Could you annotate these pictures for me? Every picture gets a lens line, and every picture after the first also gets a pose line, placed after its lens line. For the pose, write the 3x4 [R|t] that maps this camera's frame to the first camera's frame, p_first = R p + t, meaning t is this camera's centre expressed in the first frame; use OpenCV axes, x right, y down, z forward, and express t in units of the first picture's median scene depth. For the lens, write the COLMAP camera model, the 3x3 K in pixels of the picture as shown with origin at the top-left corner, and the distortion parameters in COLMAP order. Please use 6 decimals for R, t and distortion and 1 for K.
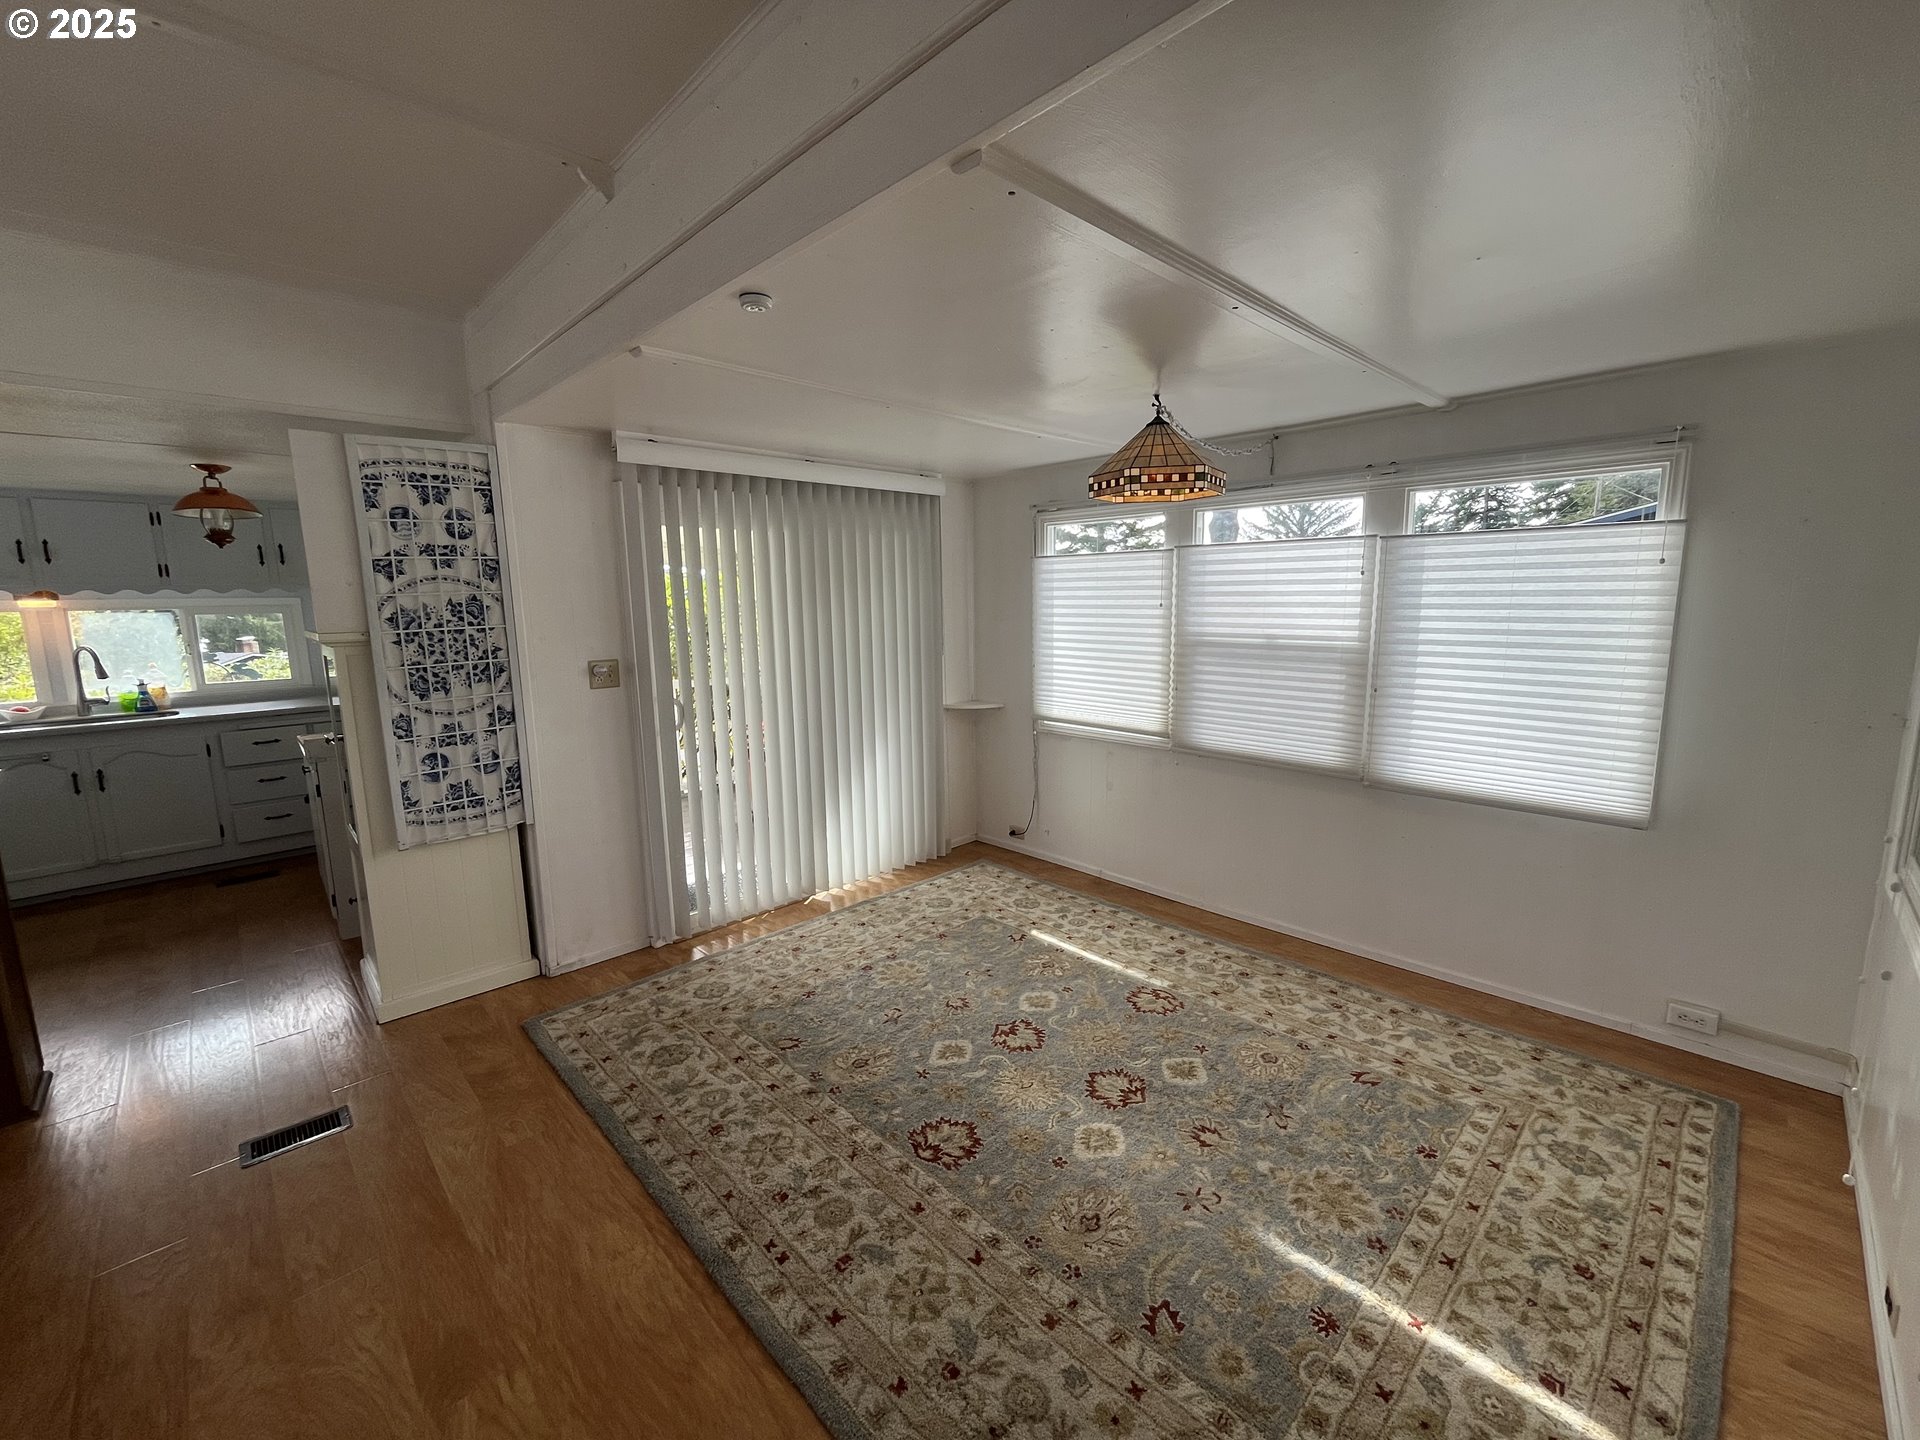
lens RADIAL K [[783.4, 0, 965.6], [0, 783.4, 718.3], [0, 0, 1]] dist [-0.004301, 0.000446]
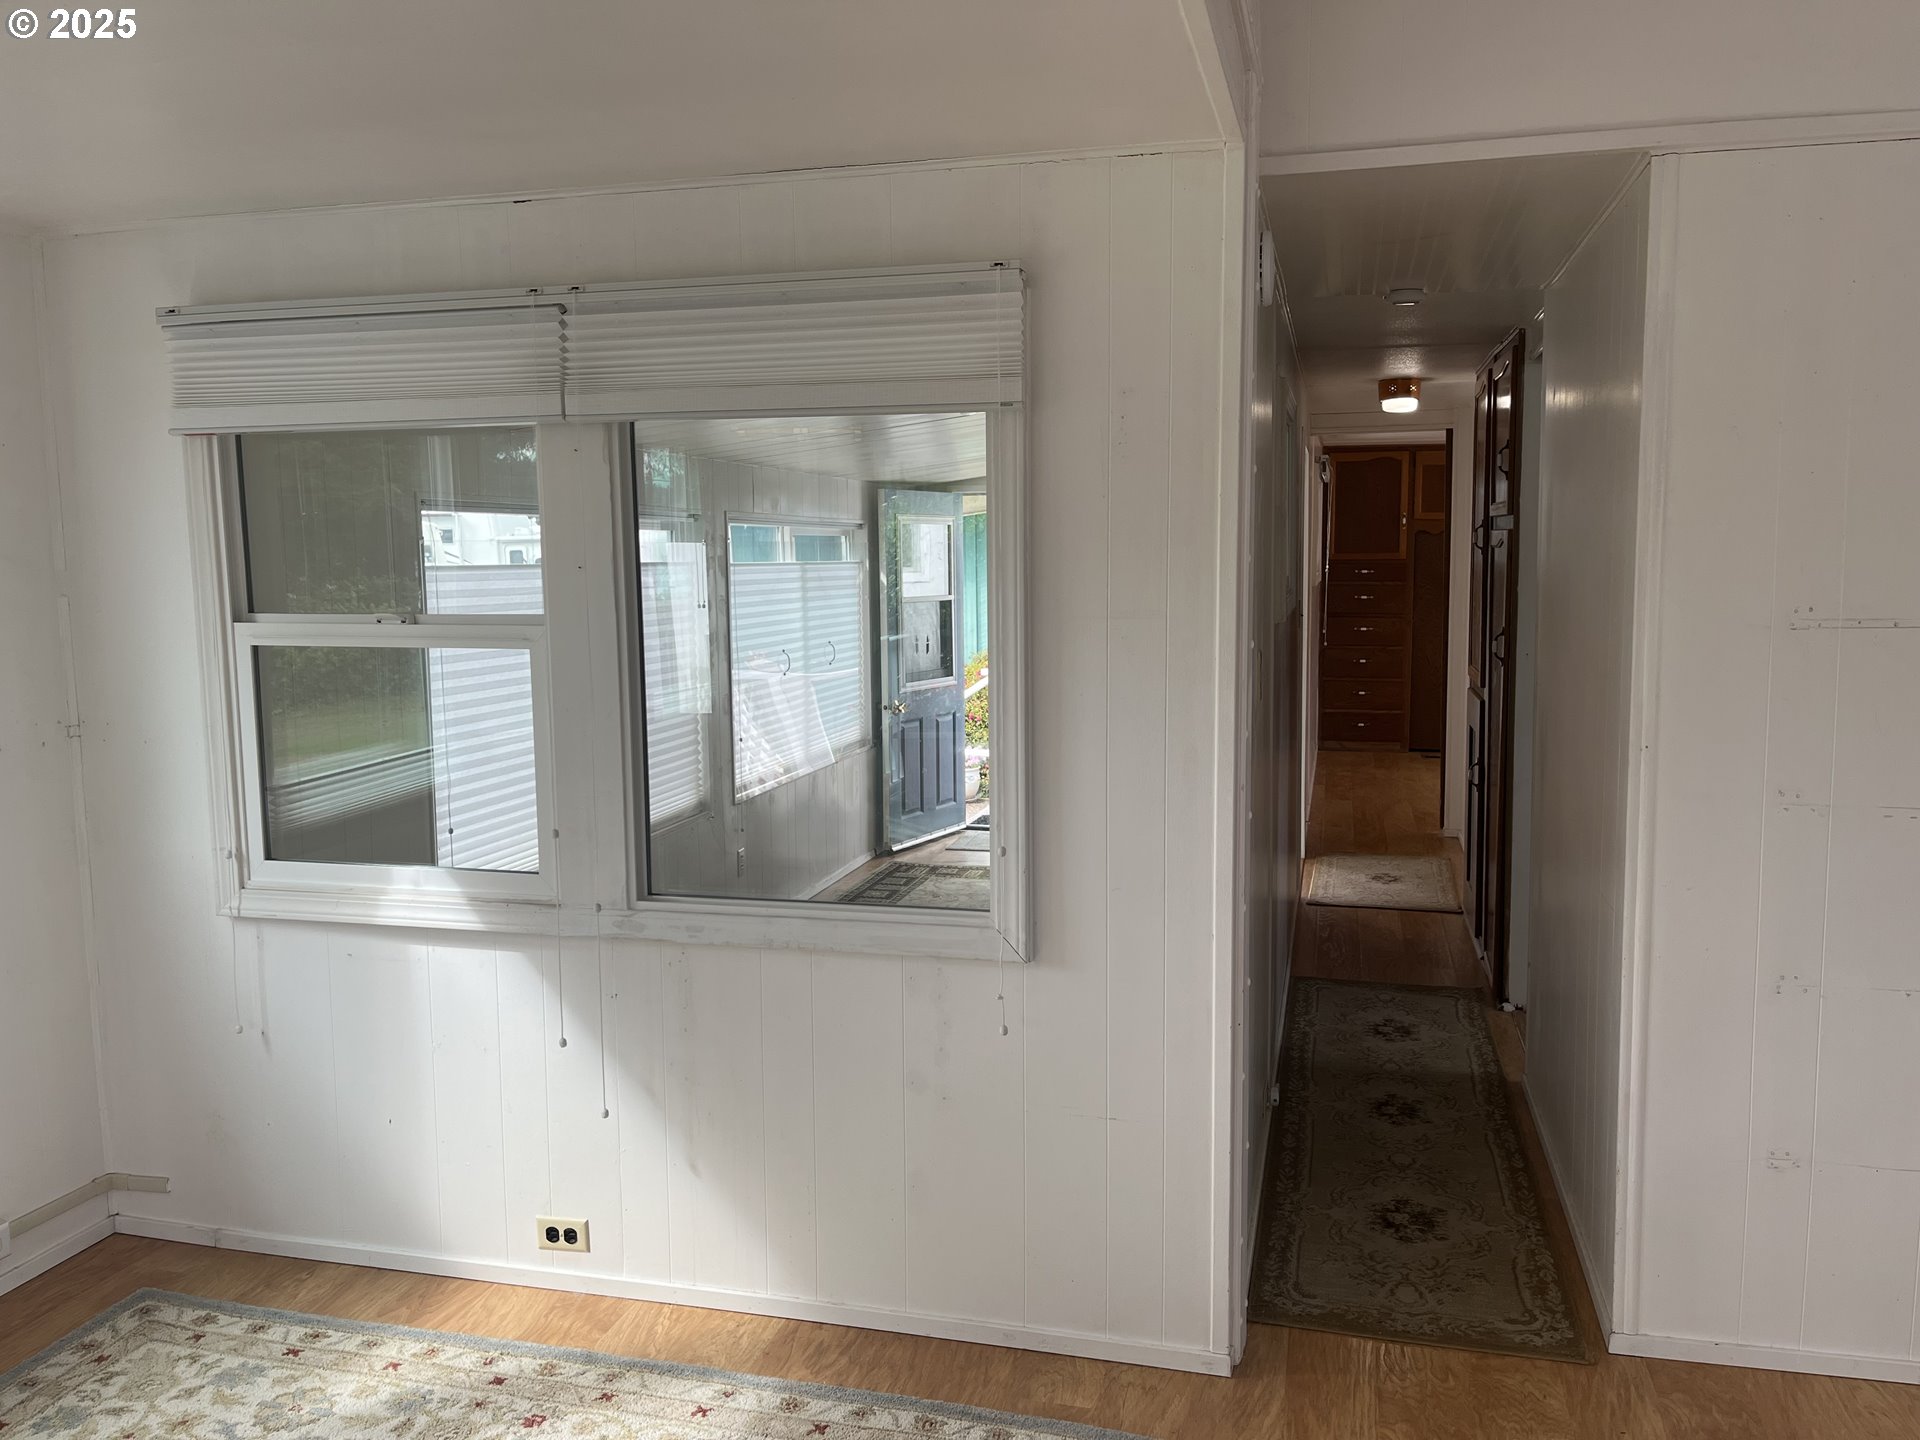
lens RADIAL K [[1452.7, 0, 977.9], [0, 1452.7, 718.0], [0, 0, 1]] dist [0.067560, -0.092821]
pose [[-0.523158, -0.077700, 0.848687, -0.373616], [0.148620, 0.972258, 0.180627, -0.101414], [-0.839177, 0.220628, -0.497097, 0.713753]]
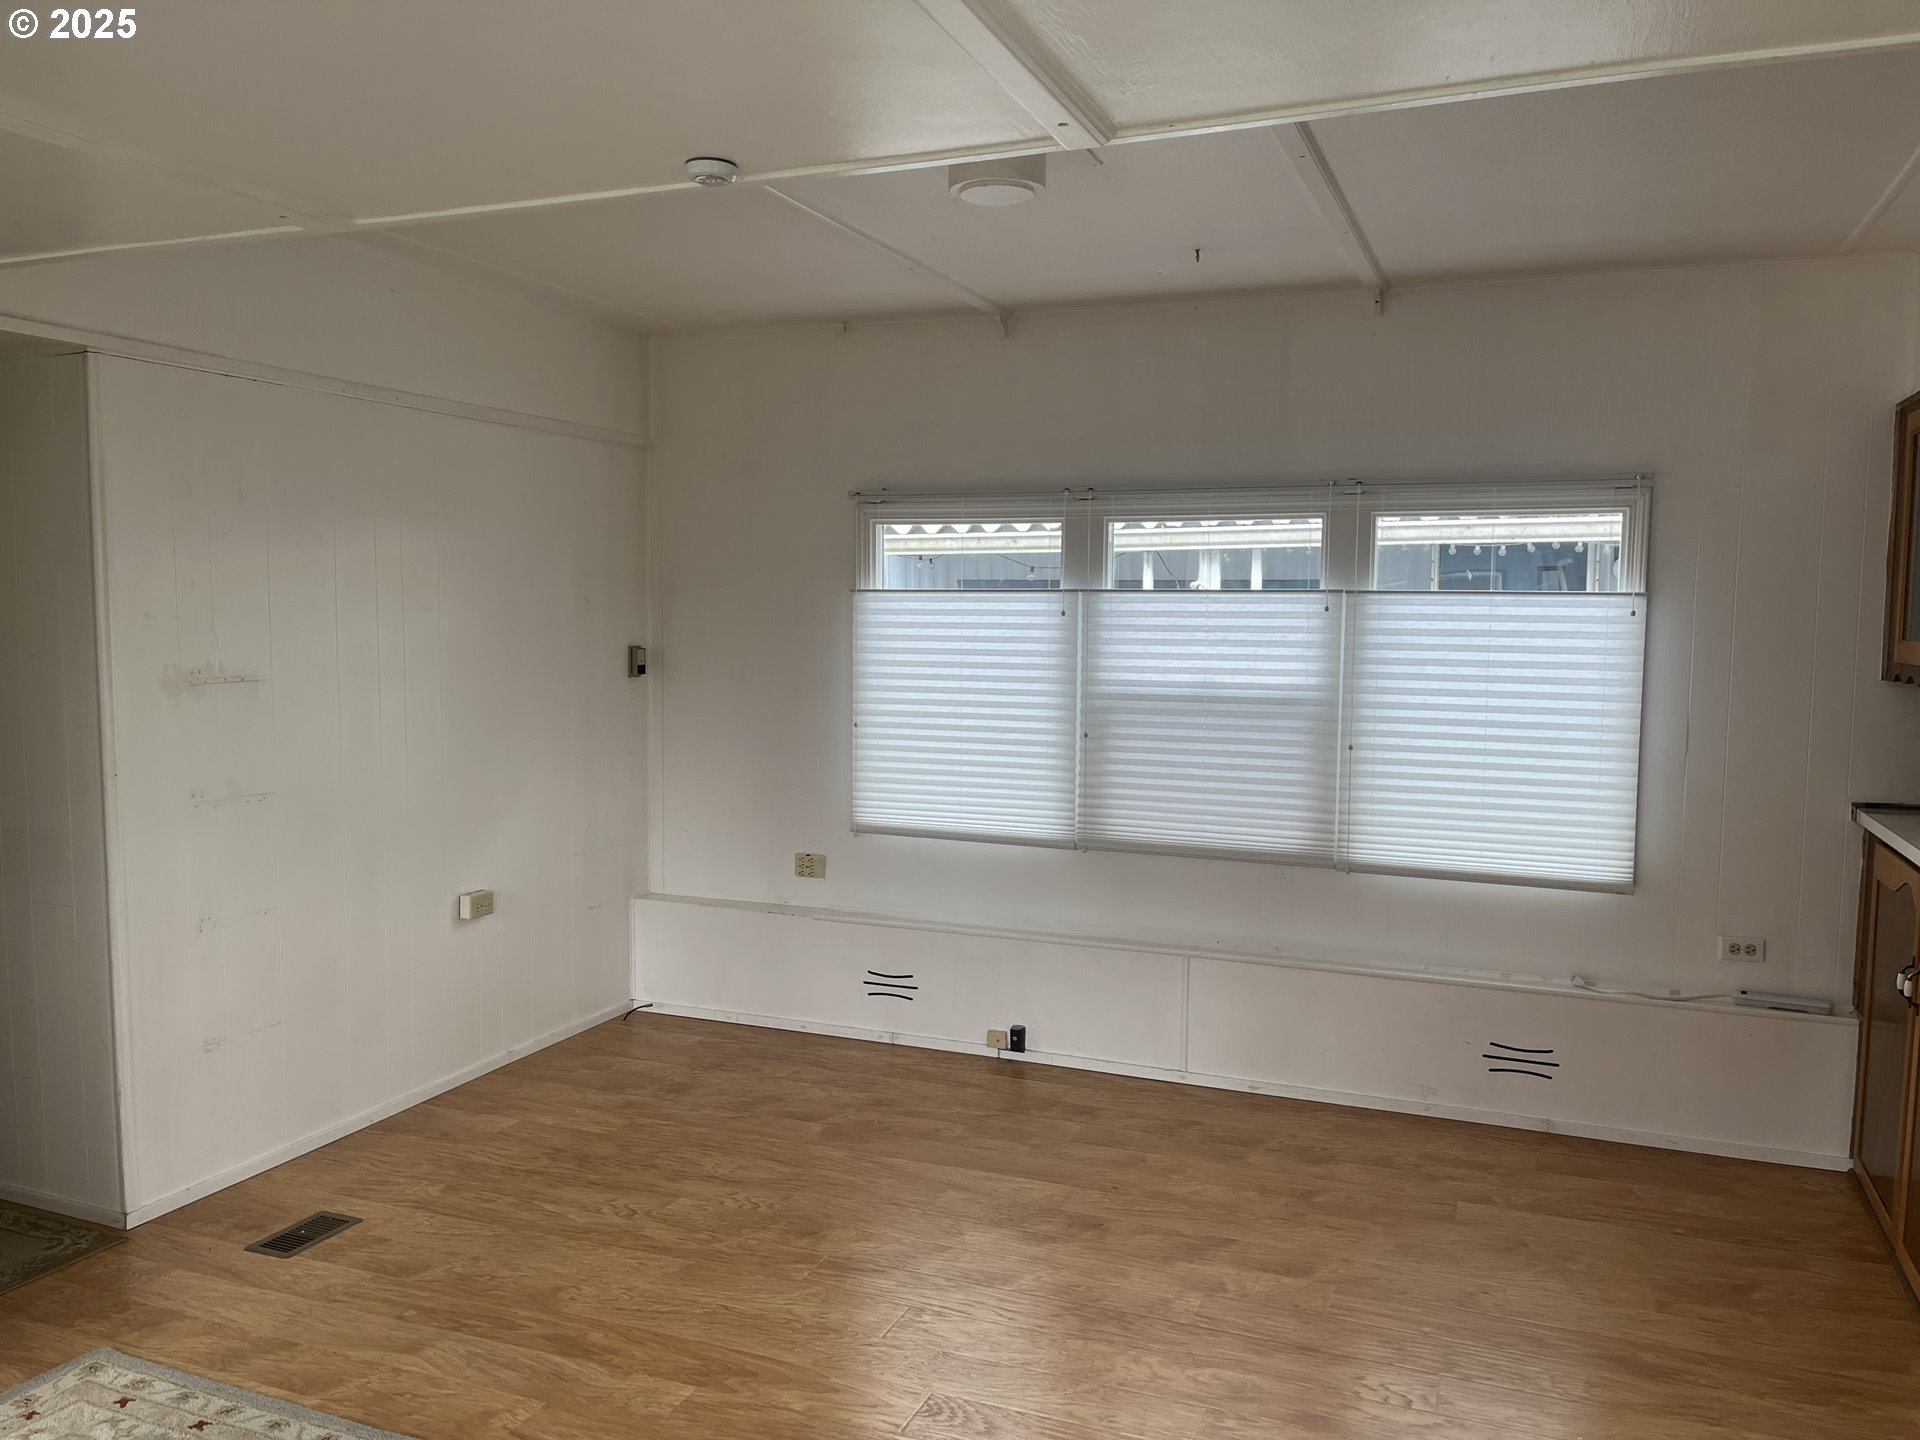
lens RADIAL K [[1457.9, 0, 973.7], [0, 1457.9, 720.3], [0, 0, 1]] dist [-0.009303, -0.005436]
pose [[-0.914626, 0.035572, -0.402732, 0.001862], [-0.056932, 0.974865, 0.215402, -0.209511], [0.400272, 0.219940, -0.889612, 1.290967]]
